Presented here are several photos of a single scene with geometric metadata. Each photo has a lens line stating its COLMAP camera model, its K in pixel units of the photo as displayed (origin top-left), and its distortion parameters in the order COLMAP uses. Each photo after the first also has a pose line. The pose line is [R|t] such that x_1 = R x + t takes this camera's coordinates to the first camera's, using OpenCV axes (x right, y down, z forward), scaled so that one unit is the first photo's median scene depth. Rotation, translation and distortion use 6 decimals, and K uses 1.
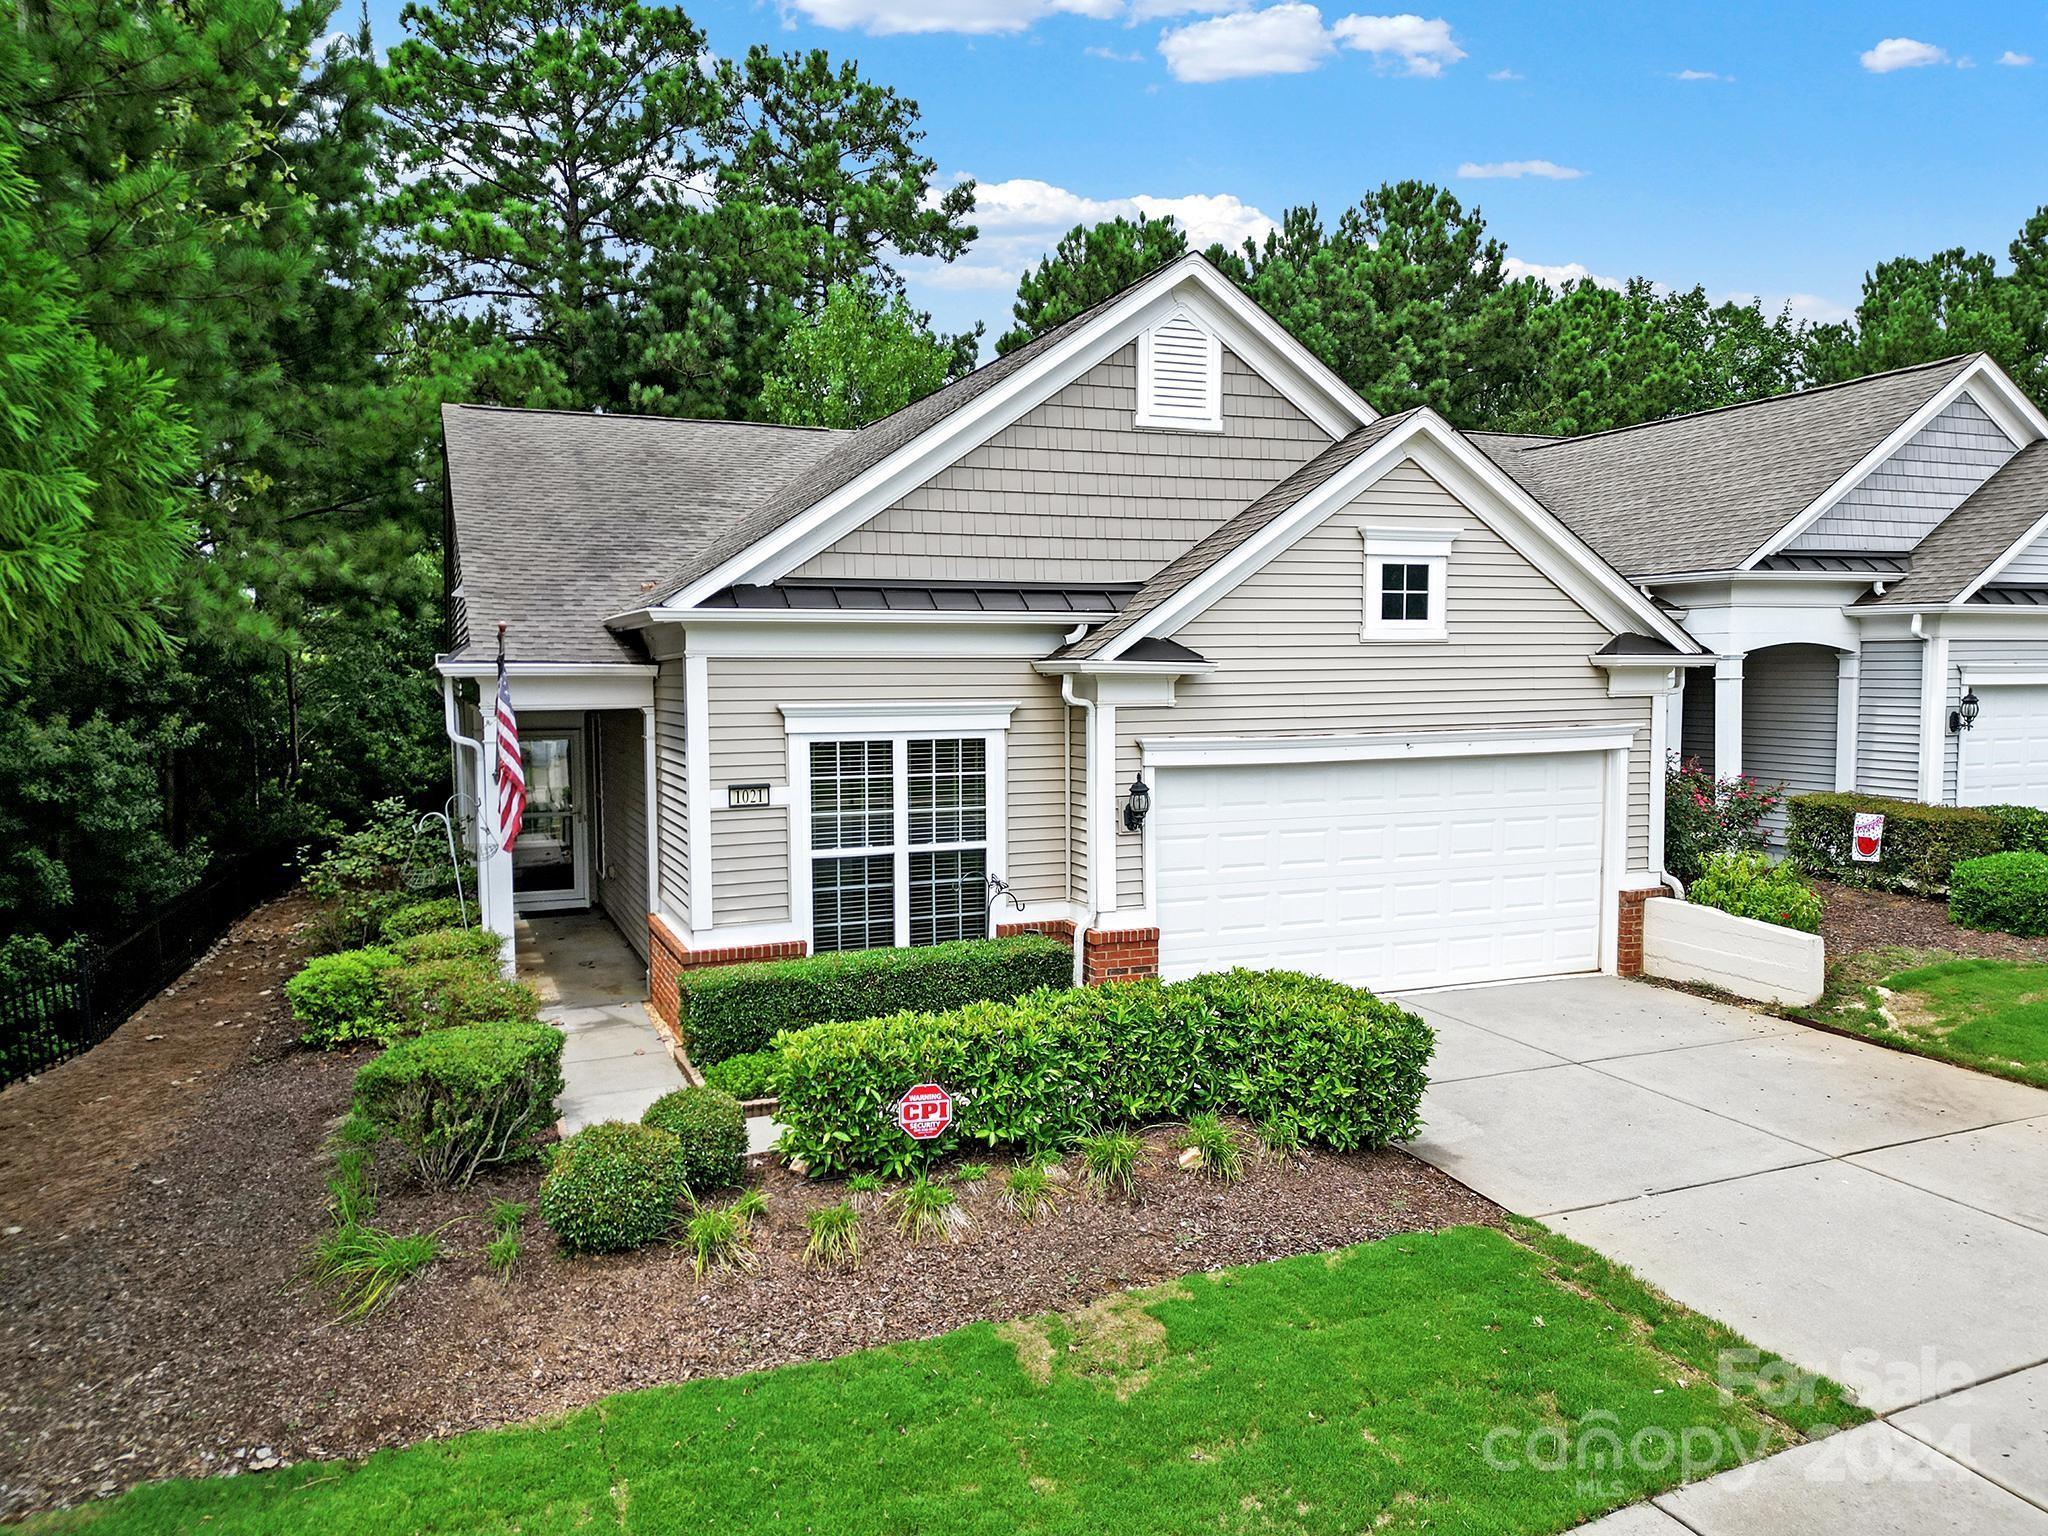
lens RADIAL K [[1451.1, 0, 1024.0], [0, 1451.1, 768.0], [0, 0, 1]] dist [0.064305, -0.063082]
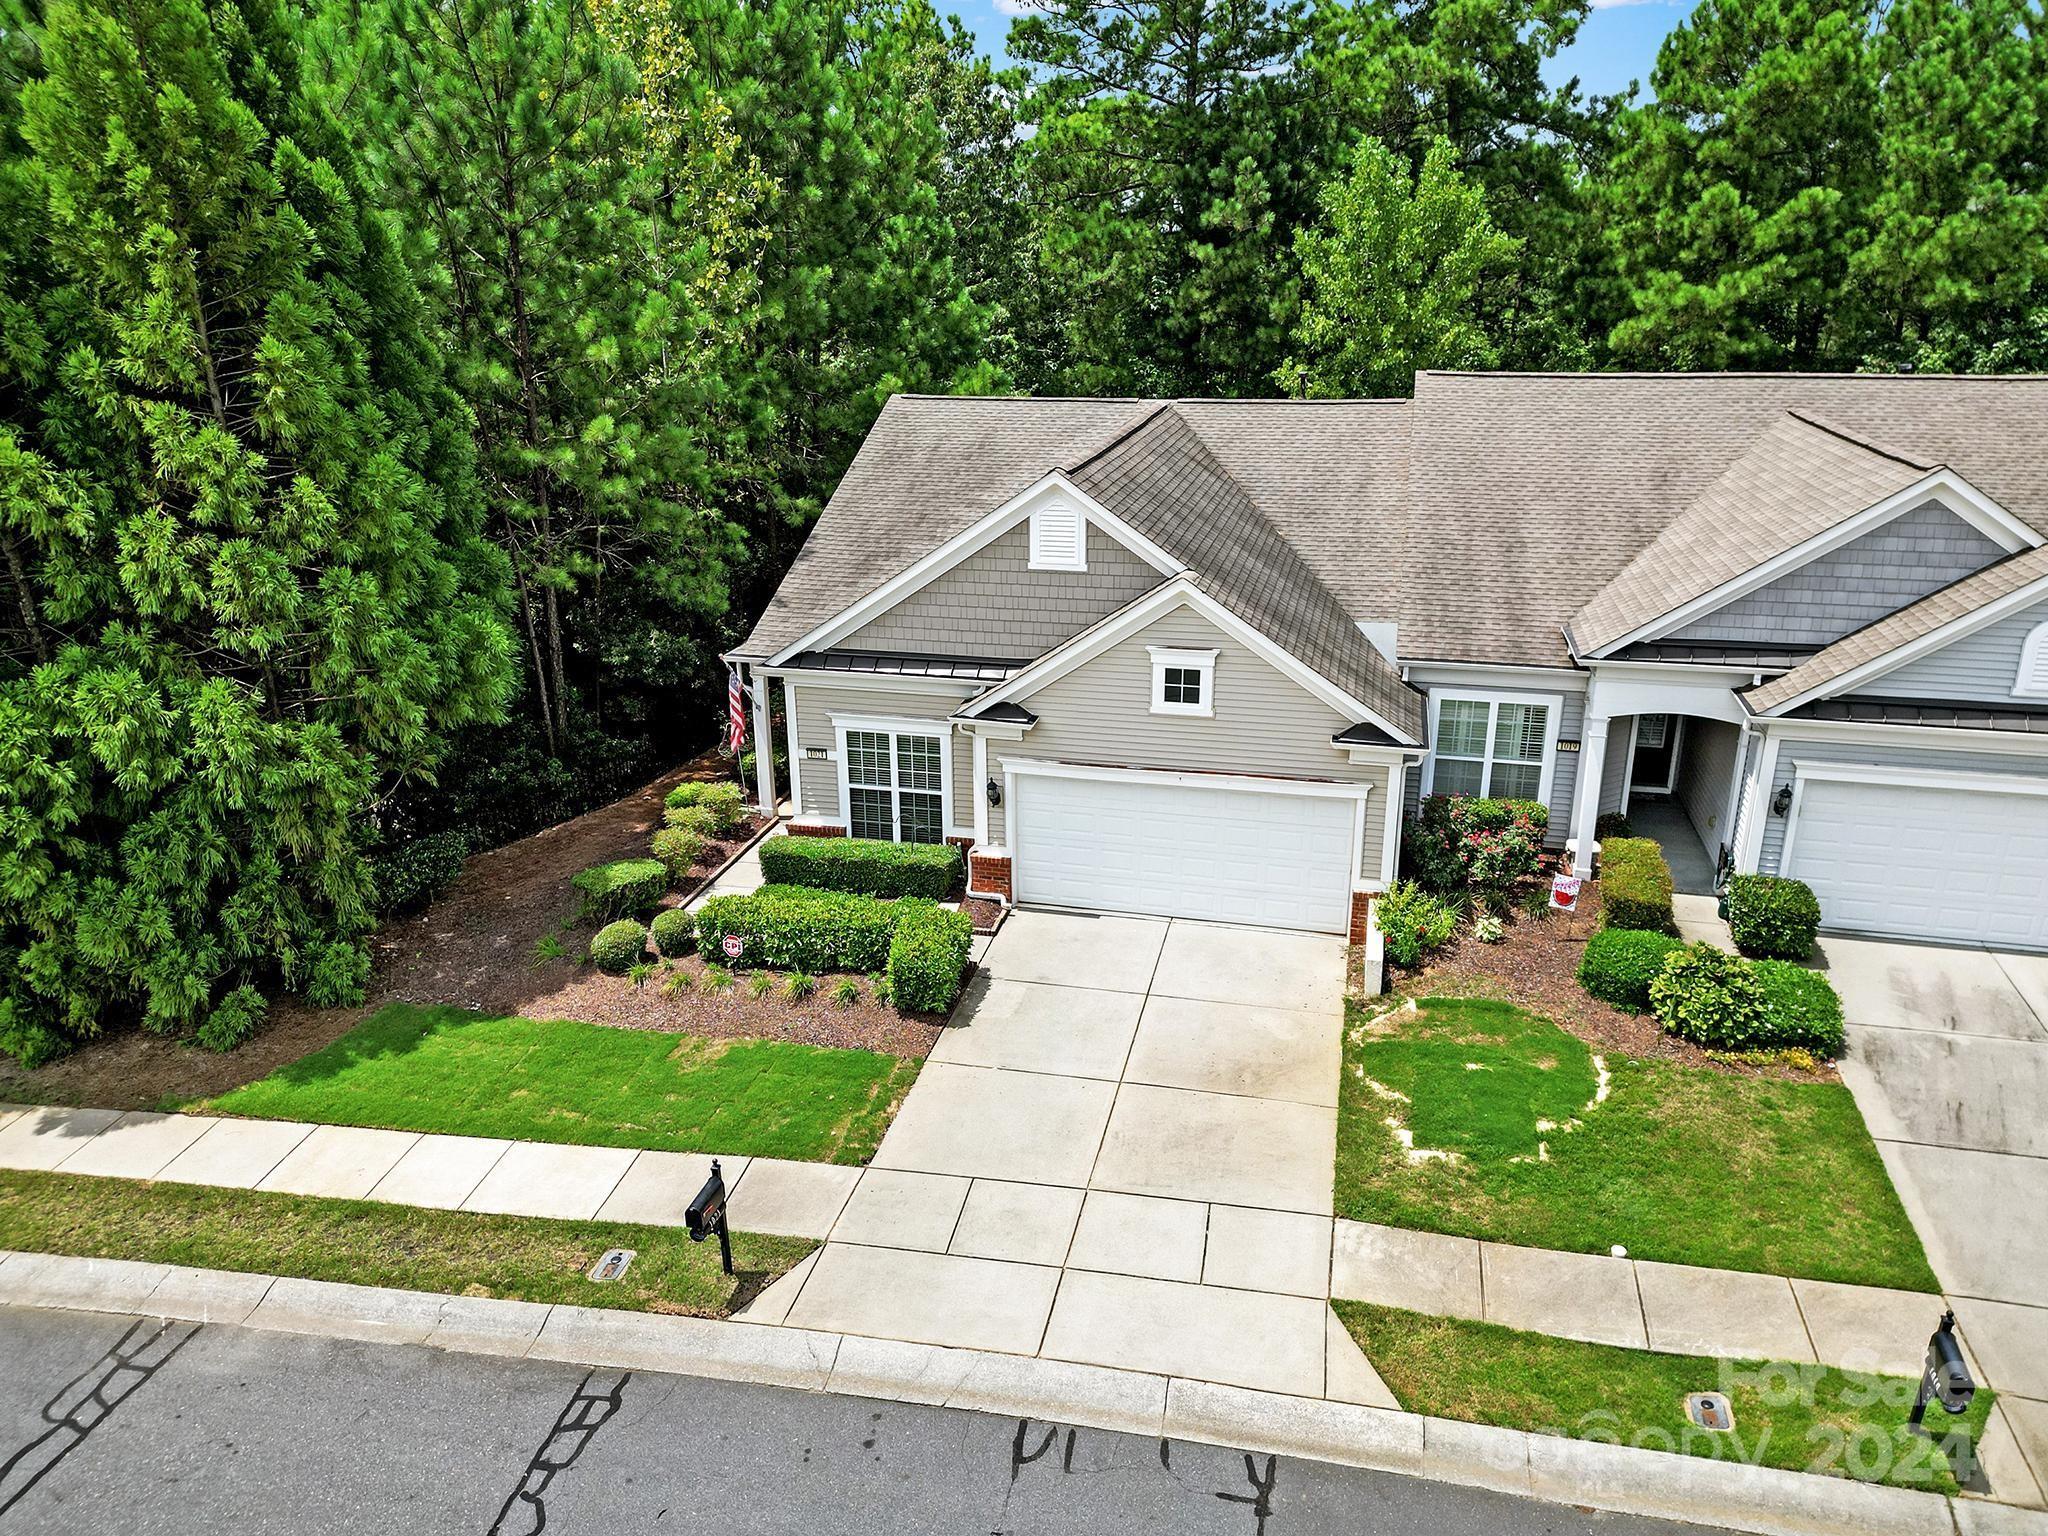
lens RADIAL K [[1452.8, 0, 1024.0], [0, 1452.8, 768.0], [0, 0, 1]] dist [0.071946, -0.063085]
pose [[0.808228, 0.195721, -0.555392, 1.053541], [-0.040800, 0.959496, 0.278753, -0.485103], [0.587454, -0.202636, 0.783477, -0.359365]]
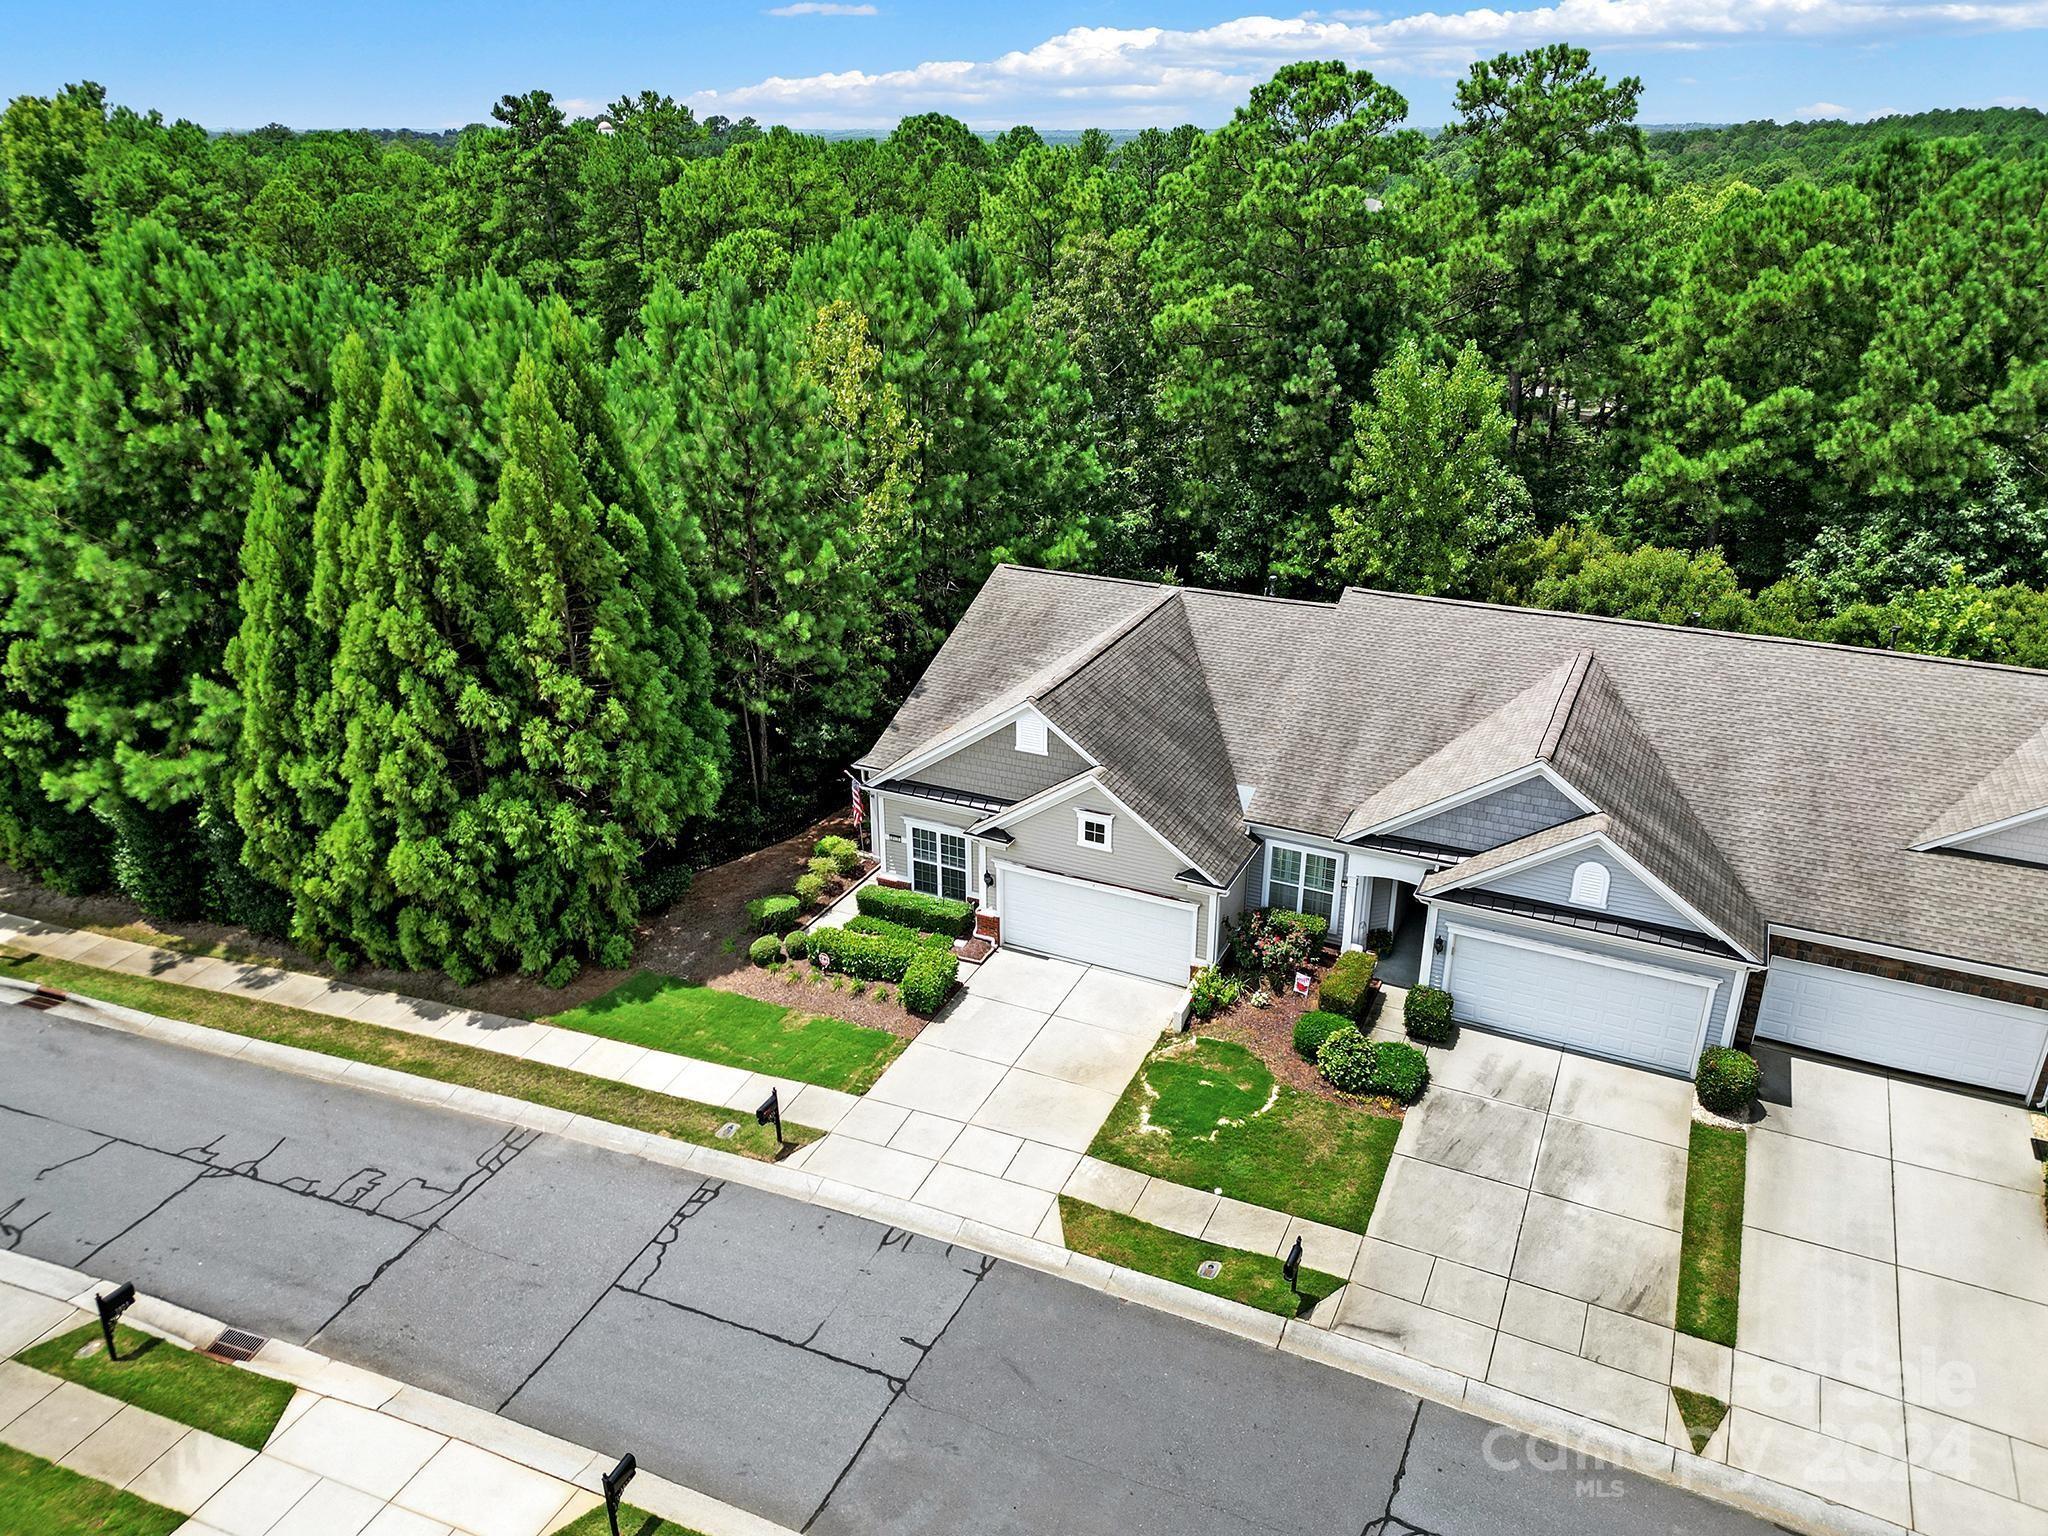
lens RADIAL K [[1442.2, 0, 1024.0], [0, 1442.2, 768.0], [0, 0, 1]] dist [0.129954, -0.200085]
pose [[0.672061, 0.298884, -0.677497, 1.978762], [-0.057687, 0.933275, 0.354499, -1.189577], [0.738245, -0.199162, 0.644460, -0.773288]]
